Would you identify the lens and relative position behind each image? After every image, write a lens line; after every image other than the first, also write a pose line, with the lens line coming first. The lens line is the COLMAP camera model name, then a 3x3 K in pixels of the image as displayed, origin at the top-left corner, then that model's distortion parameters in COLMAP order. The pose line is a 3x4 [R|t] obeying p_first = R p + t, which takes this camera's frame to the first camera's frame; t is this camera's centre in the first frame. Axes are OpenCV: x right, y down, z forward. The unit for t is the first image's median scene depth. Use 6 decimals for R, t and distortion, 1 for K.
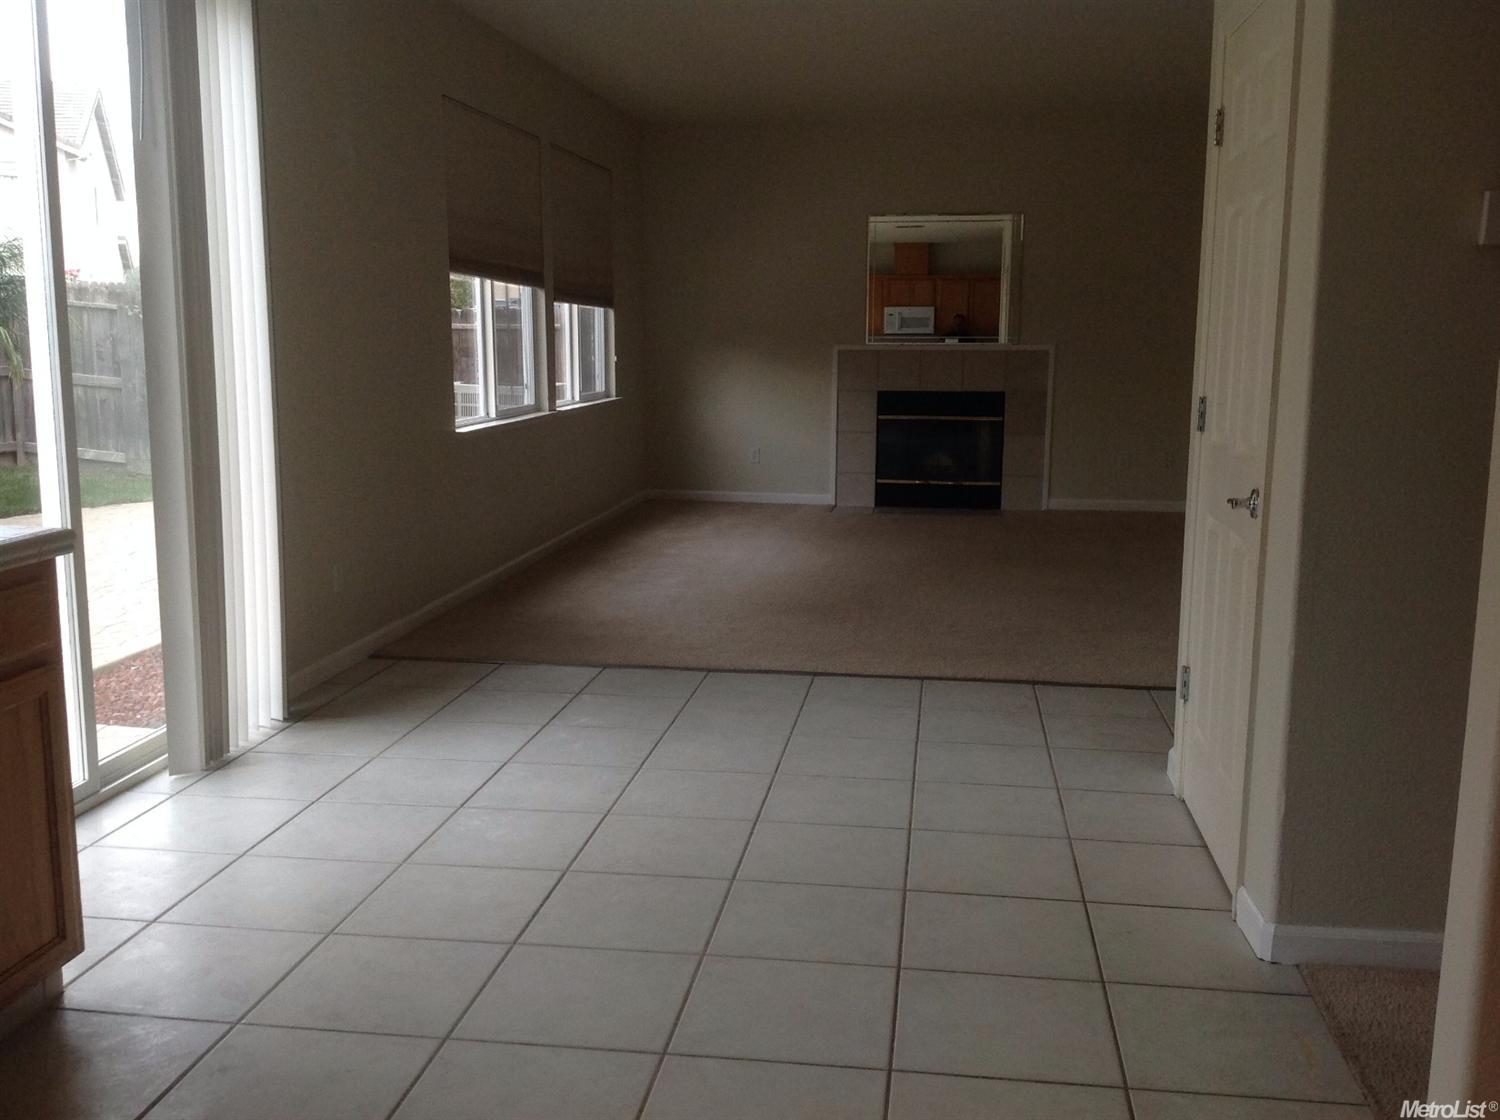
lens RADIAL K [[1389.3, 0, 748.7], [0, 1389.3, 561.4], [0, 0, 1]] dist [0.082316, 0.000000]
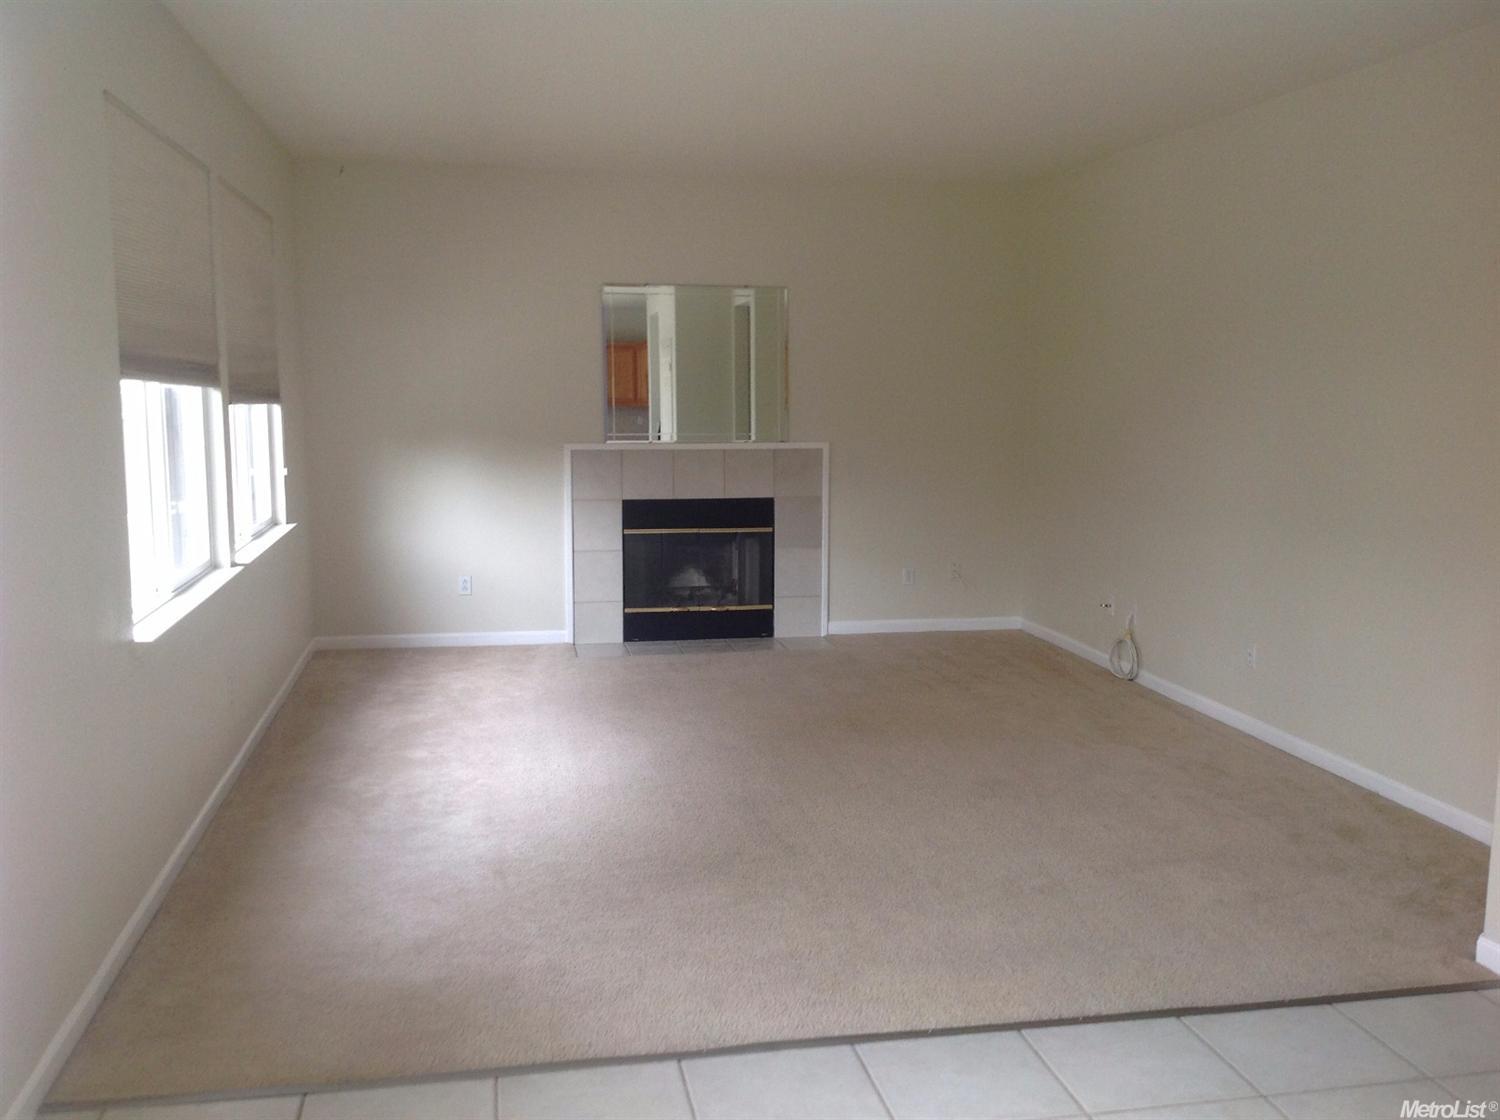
lens RADIAL K [[1389.3, 0, 752.9], [0, 1389.3, 555.9], [0, 0, 1]] dist [0.082316, 0.000000]
pose [[0.944815, -0.043247, 0.324738, -0.099307], [0.055753, 0.998015, -0.029301, -0.062664], [-0.322826, 0.045789, 0.945350, 0.216947]]
